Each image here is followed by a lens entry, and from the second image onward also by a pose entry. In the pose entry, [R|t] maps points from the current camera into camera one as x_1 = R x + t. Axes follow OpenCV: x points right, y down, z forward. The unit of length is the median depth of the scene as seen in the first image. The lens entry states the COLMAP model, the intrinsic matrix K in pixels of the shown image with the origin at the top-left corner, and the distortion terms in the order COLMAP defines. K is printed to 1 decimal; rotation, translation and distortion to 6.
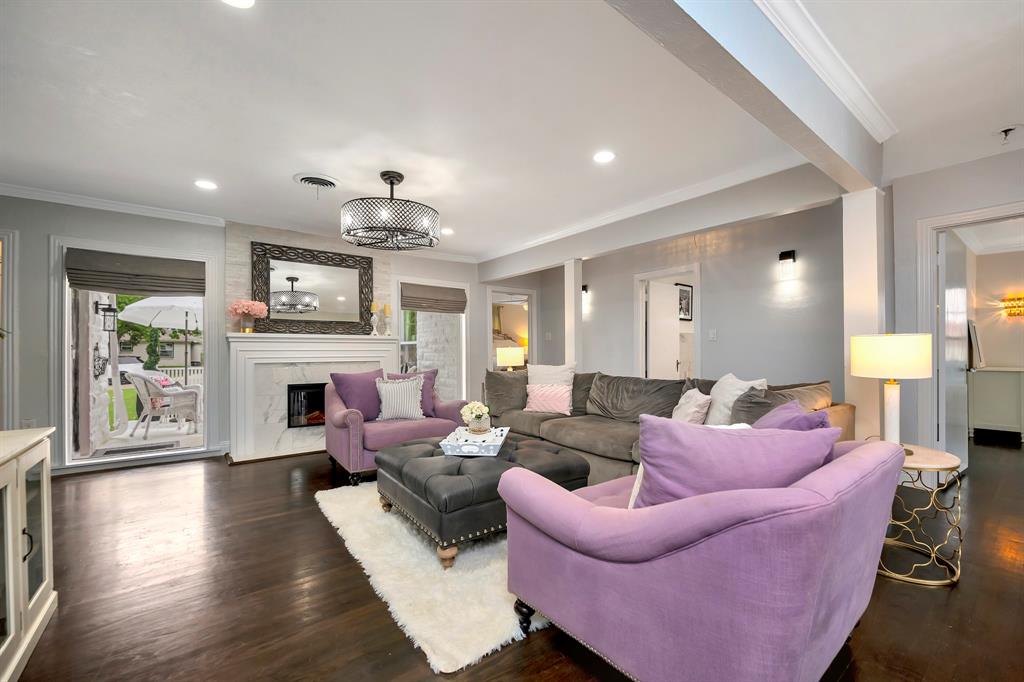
lens RADIAL K [[413.4, 0, 505.5], [0, 413.4, 342.0], [0, 0, 1]] dist [0.001697, 0.000199]
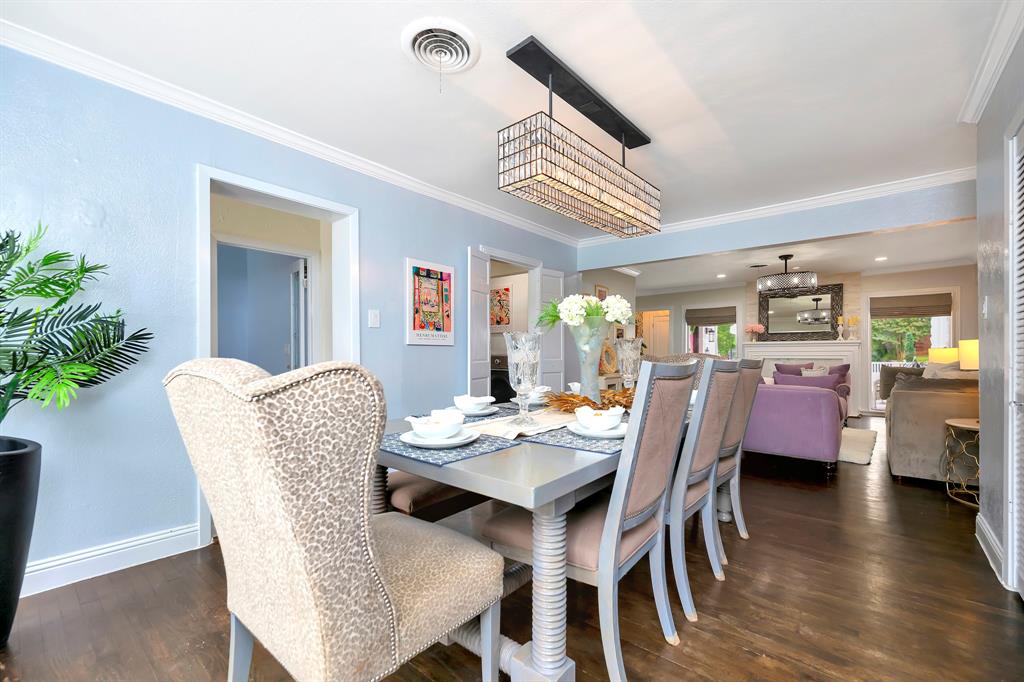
lens RADIAL K [[413.4, 0, 534.2], [0, 413.4, 352.3], [0, 0, 1]] dist [0.001697, 0.000199]
pose [[0.241152, 0.003737, -0.970480, 0.852669], [0.022455, 0.999703, 0.009429, -0.012636], [0.970228, -0.024066, 0.240996, -0.371090]]
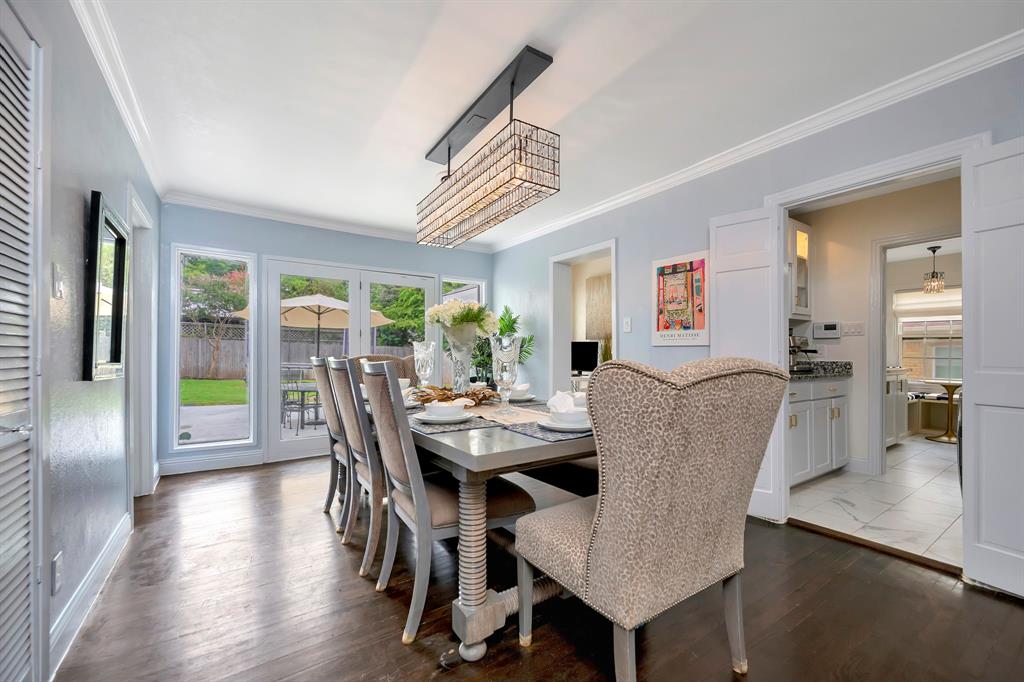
lens RADIAL K [[413.4, 0, 521.5], [0, 413.4, 348.2], [0, 0, 1]] dist [0.001697, 0.000199]
pose [[-0.999254, 0.002795, 0.038507, -0.826718], [0.001612, 0.999527, -0.030708, 0.032078], [-0.038575, -0.030623, -0.998786, 1.800068]]
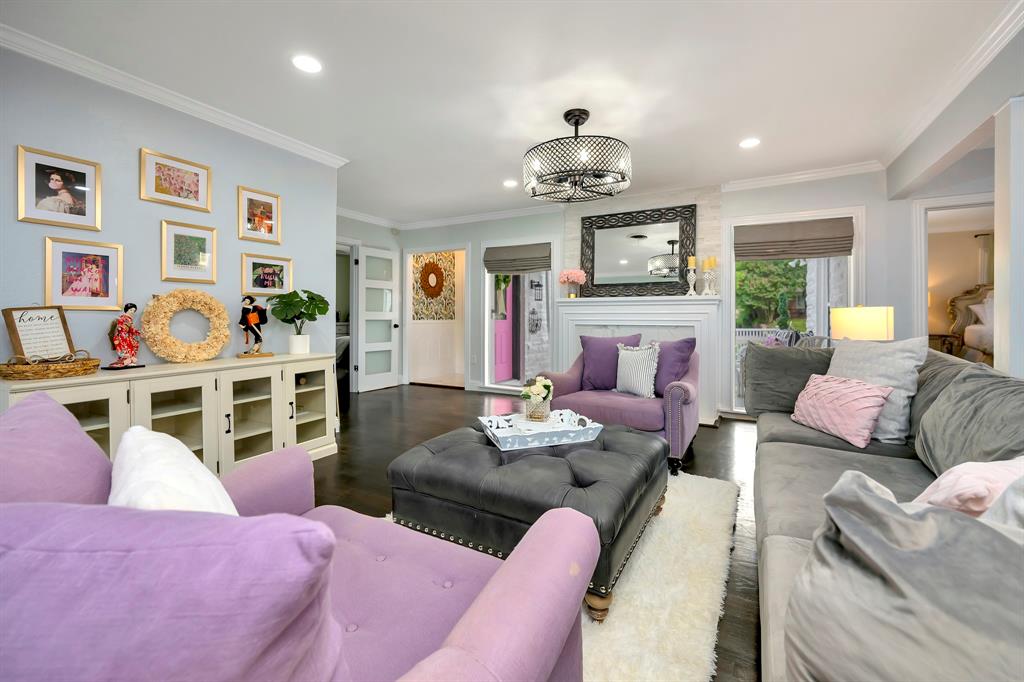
lens RADIAL K [[413.4, 0, 533.8], [0, 413.4, 314.7], [0, 0, 1]] dist [0.001697, 0.000199]
pose [[0.438451, 0.001076, -0.898754, 0.329111], [0.018386, 0.999779, 0.010166, 0.009514], [0.898567, -0.020982, 0.438335, 0.358136]]
